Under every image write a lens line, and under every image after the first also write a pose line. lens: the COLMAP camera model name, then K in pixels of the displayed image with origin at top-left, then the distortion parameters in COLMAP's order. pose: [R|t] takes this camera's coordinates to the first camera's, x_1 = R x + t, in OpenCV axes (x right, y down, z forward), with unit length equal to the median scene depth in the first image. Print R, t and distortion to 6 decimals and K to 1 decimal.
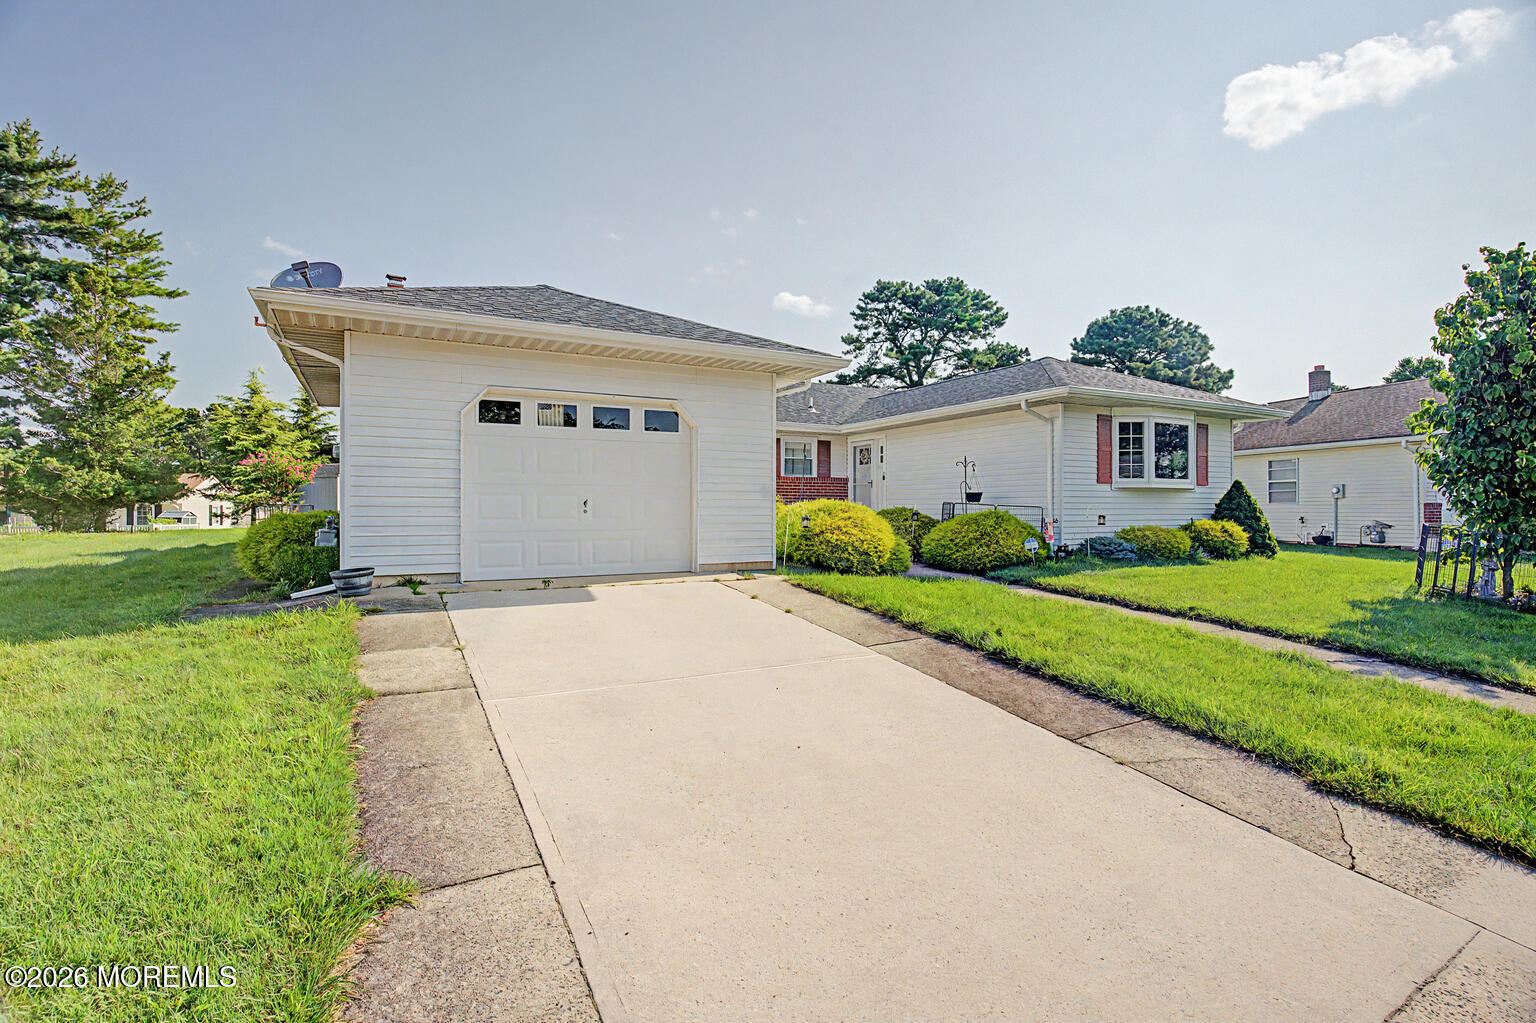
lens RADIAL K [[761.2, 0, 771.8], [0, 761.2, 524.4], [0, 0, 1]] dist [0.000329, 0.001151]
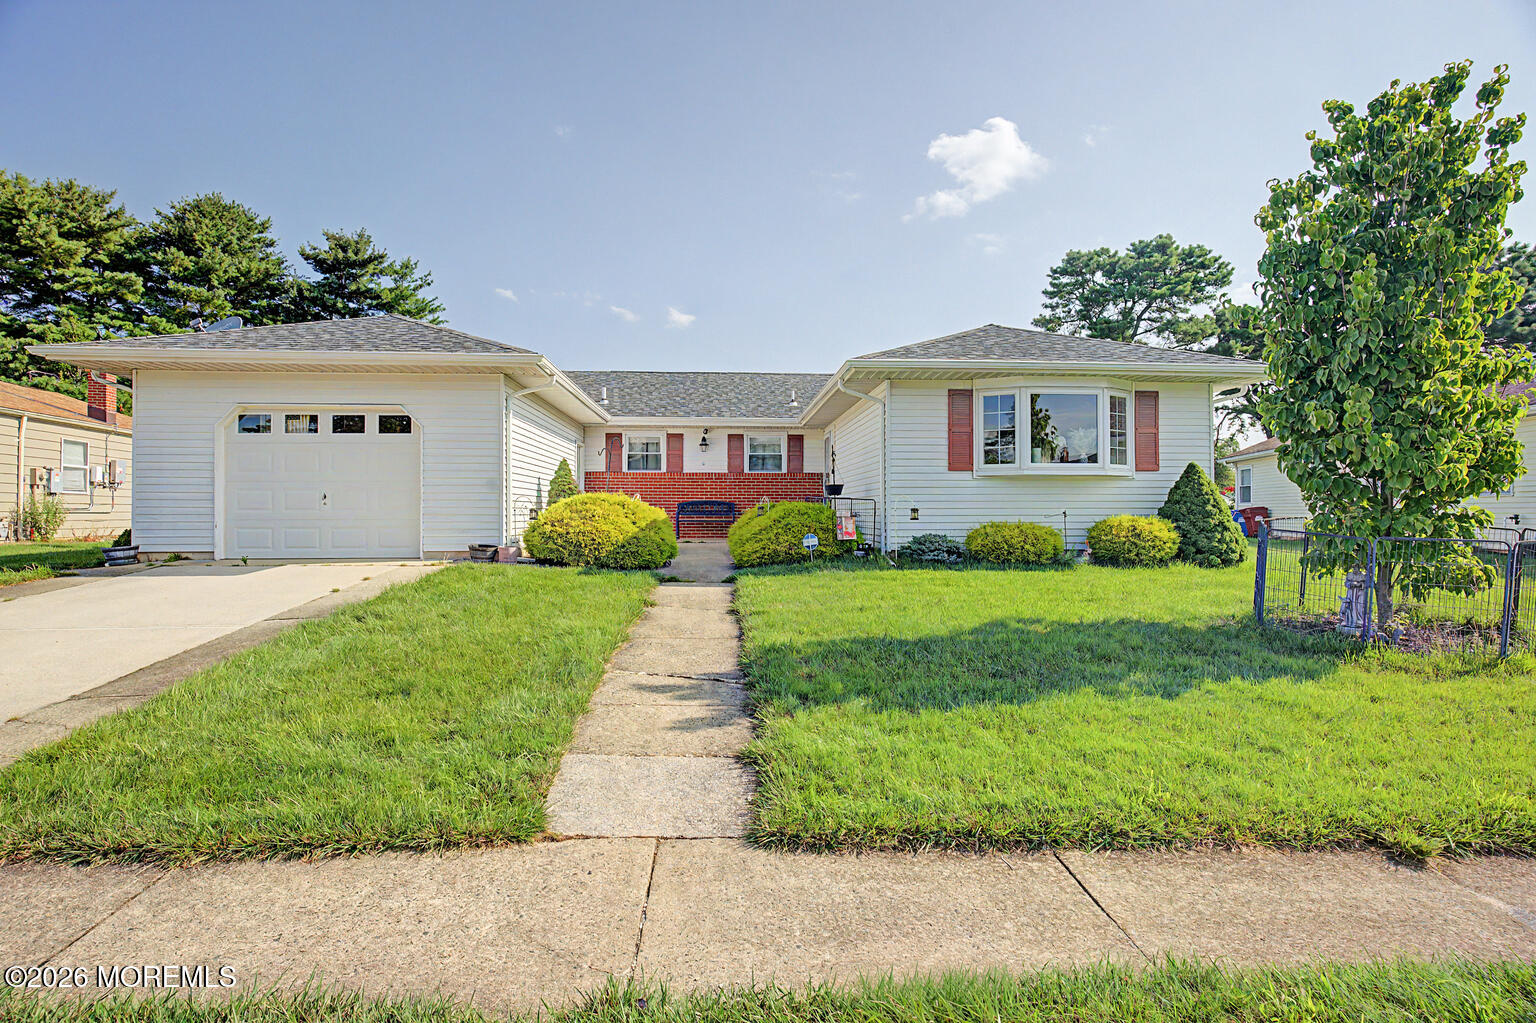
lens RADIAL K [[761.2, 0, 771.8], [0, 761.2, 524.4], [0, 0, 1]] dist [0.000329, 0.001151]
pose [[0.905088, 0.005188, -0.425193, 0.477189], [-0.007353, 0.999967, -0.003450, 0.007410], [0.425161, 0.006249, 0.905096, 0.120196]]
